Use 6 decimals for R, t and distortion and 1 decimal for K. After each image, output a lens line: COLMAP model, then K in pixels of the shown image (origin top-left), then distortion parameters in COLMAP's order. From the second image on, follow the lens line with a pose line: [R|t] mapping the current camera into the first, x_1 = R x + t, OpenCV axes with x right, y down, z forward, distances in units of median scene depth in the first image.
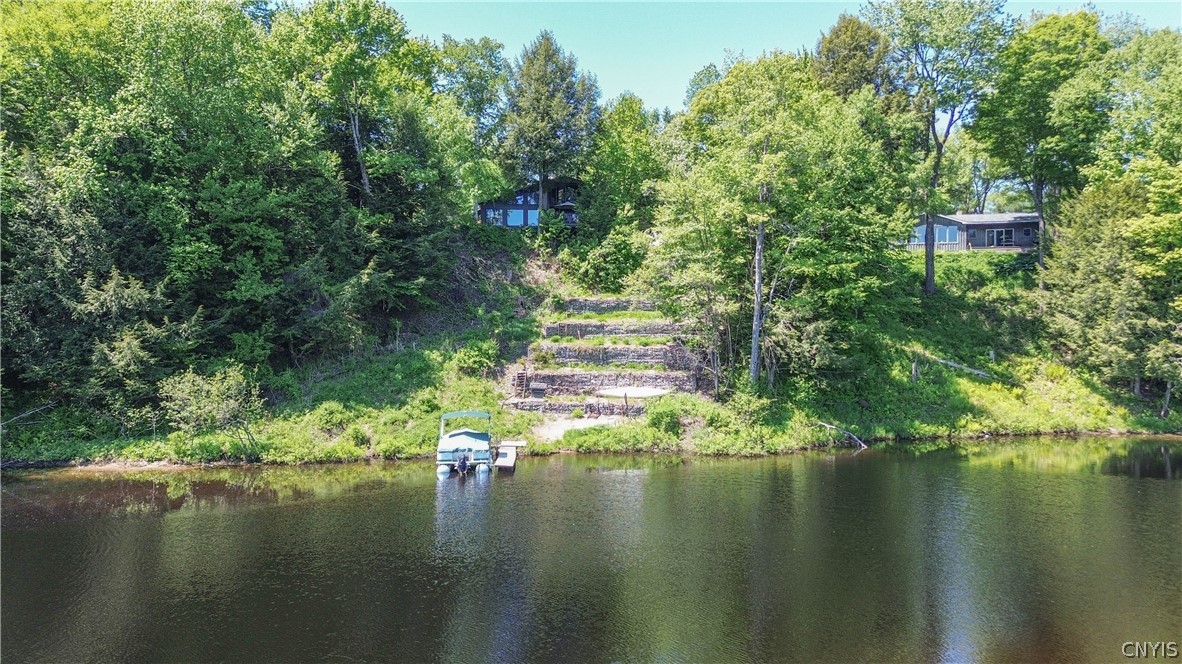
lens RADIAL K [[817.4, 0, 591.0], [0, 817.4, 332.0], [0, 0, 1]] dist [0.000879, -0.000263]
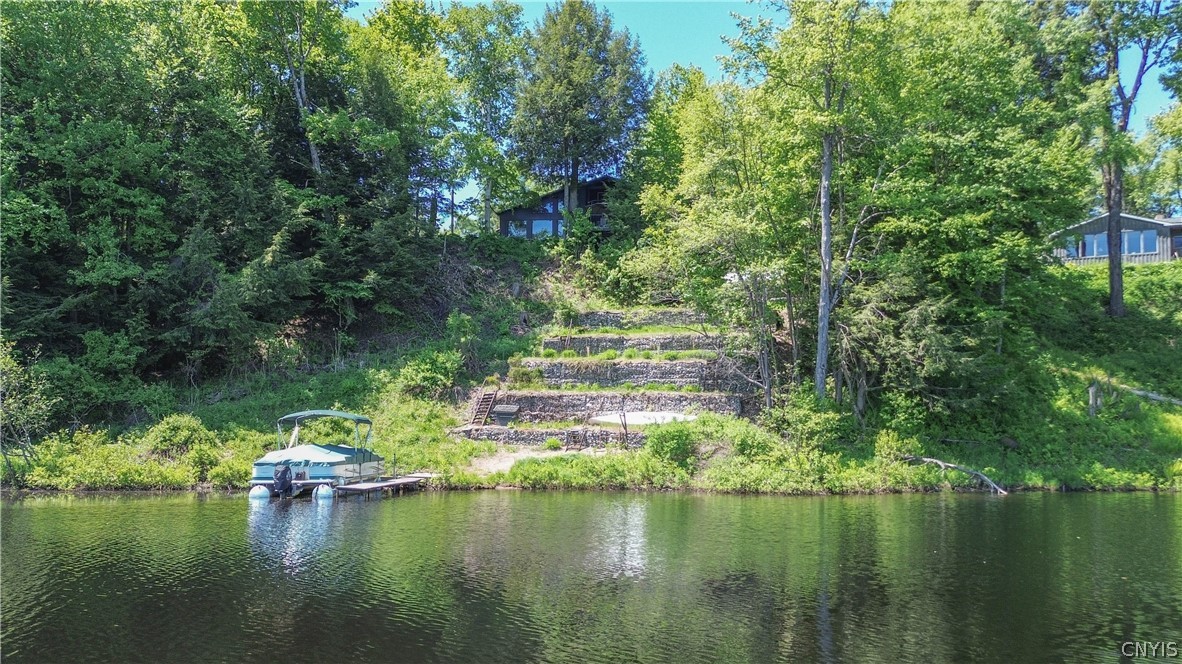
lens RADIAL K [[880.7, 0, 591.8], [0, 880.7, 394.1], [0, 0, 1]] dist [0.019483, -0.001207]
pose [[0.989457, -0.004683, -0.144753, 0.111454], [-0.002877, 0.998644, -0.051971, 0.089151], [0.144800, 0.051839, 0.988102, 0.264292]]
